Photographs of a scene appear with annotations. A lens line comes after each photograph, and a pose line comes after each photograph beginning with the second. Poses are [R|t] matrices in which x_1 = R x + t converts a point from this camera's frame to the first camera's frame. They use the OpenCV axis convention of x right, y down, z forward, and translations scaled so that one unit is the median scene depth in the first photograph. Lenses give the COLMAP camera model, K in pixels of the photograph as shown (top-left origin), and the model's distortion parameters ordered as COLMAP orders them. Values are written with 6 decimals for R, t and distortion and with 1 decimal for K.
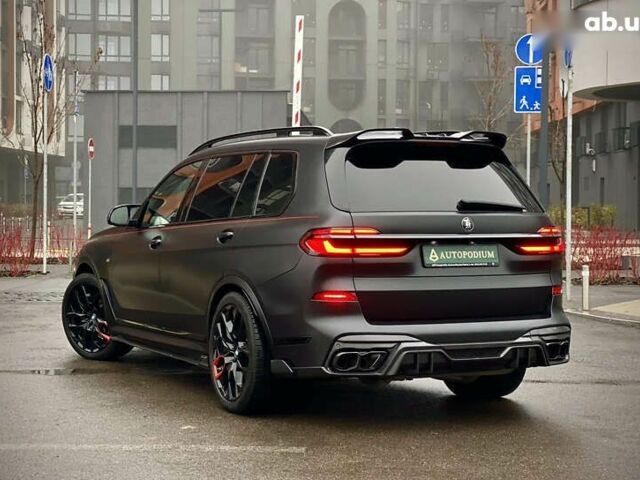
lens RADIAL K [[1195.8, 0, 254.6], [0, 1195.8, 211.8], [0, 0, 1]] dist [0.111016, 0.116776]
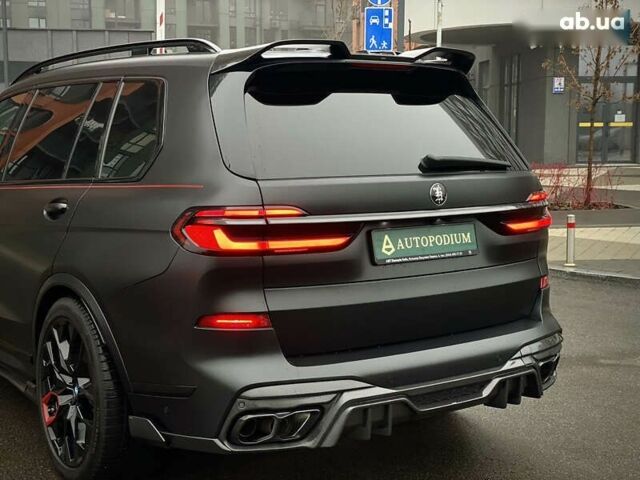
lens RADIAL K [[947.4, 0, 305.0], [0, 947.4, 237.9], [0, 0, 1]] dist [0.126546, -0.099294]
pose [[0.983371, -0.025901, 0.179752, 0.016932], [0.006943, 0.994416, 0.105303, -0.019958], [-0.181476, -0.102304, 0.978060, 0.514240]]
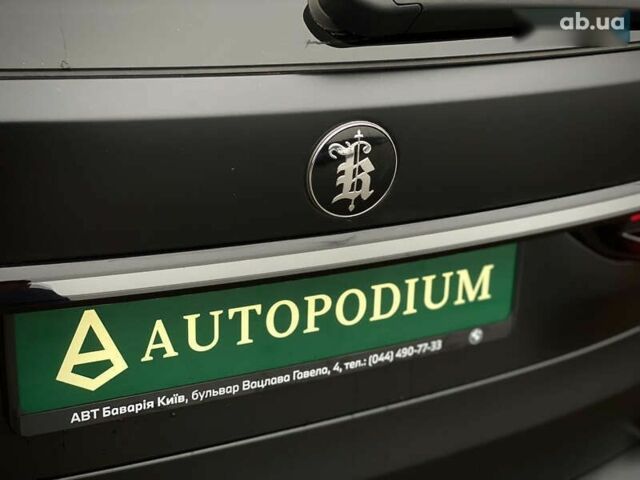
lens RADIAL K [[947.4, 0, 305.0], [0, 947.4, 237.9], [0, 0, 1]] dist [0.126546, -0.099294]
pose [[0.992512, 0.100251, 0.069789, 0.163577], [-0.121522, 0.868251, 0.481011, -0.034659], [-0.012373, -0.485890, 0.873932, 0.892447]]
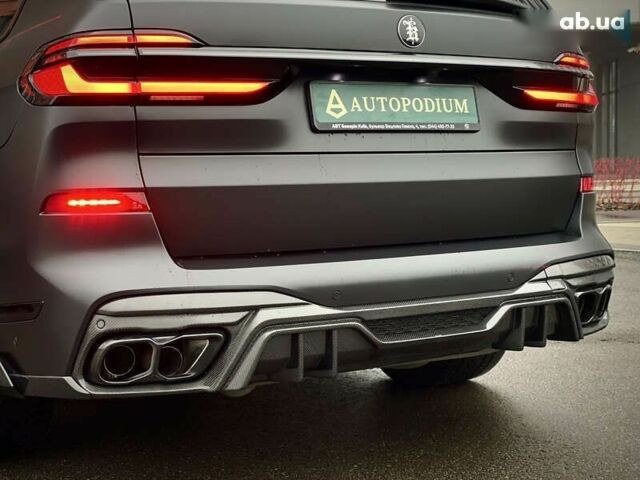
lens RADIAL K [[947.4, 0, 305.0], [0, 947.4, 237.9], [0, 0, 1]] dist [0.126546, -0.099294]
pose [[0.996485, -0.031202, 0.077747, 0.108695], [0.025914, 0.997340, 0.068123, 0.060036], [-0.079666, -0.065869, 0.994643, 0.647711]]
